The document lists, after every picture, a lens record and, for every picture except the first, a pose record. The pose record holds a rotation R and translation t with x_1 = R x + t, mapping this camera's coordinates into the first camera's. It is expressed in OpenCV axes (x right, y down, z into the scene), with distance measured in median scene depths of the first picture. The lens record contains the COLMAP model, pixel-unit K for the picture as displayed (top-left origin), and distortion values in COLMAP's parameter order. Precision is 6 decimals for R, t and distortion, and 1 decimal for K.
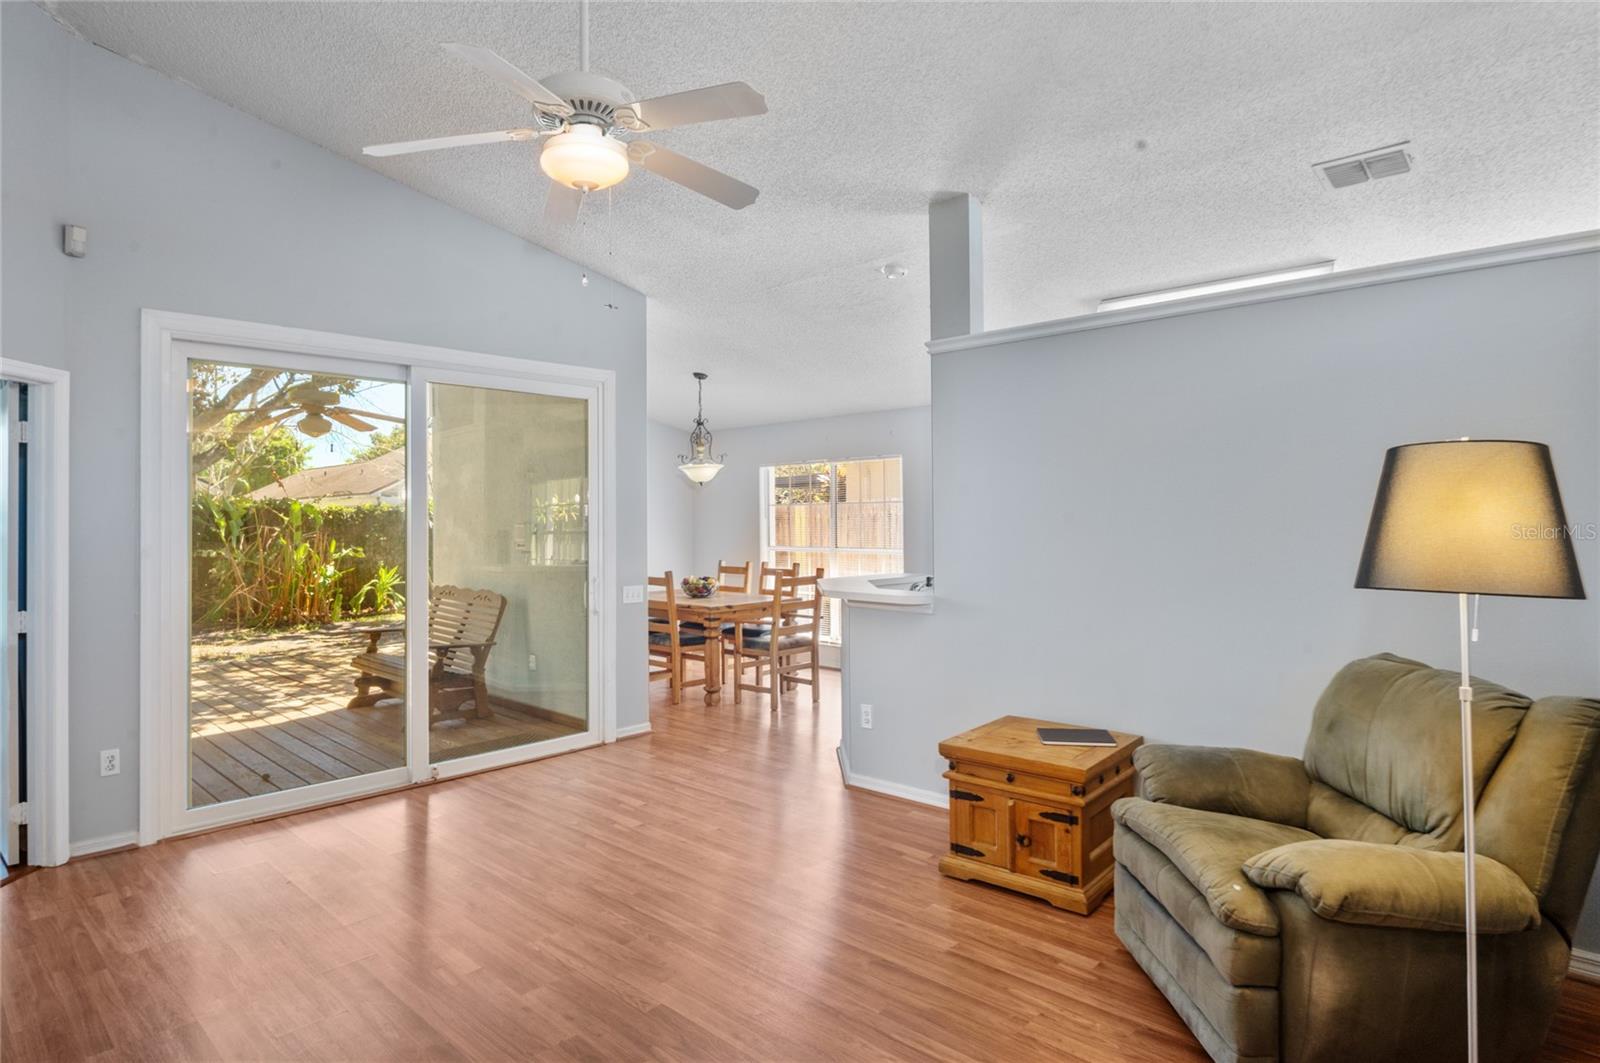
lens RADIAL K [[888.3, 0, 799.1], [0, 888.3, 522.3], [0, 0, 1]] dist [-0.011300, 0.002407]
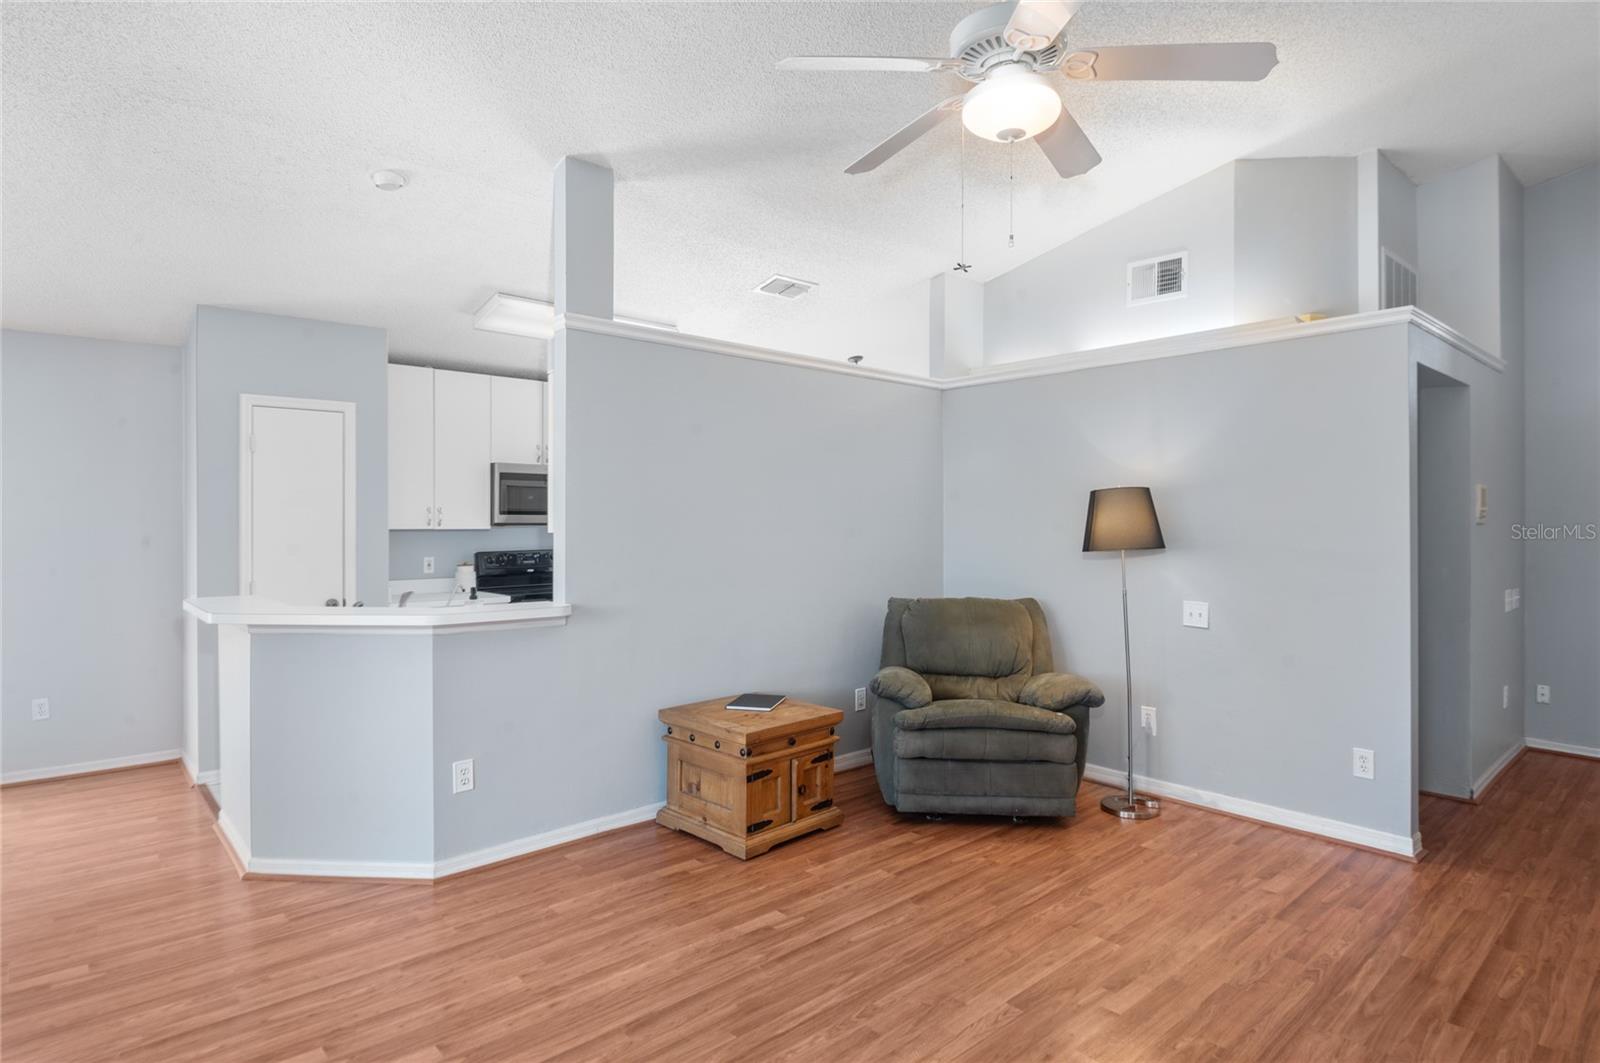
lens RADIAL K [[888.3, 0, 802.2], [0, 888.3, 521.4], [0, 0, 1]] dist [-0.011300, 0.002407]
pose [[0.064380, 0.001930, 0.997924, -0.950205], [0.000565, 0.999998, -0.001970, 0.005412], [-0.997925, 0.000690, 0.064379, 0.952247]]
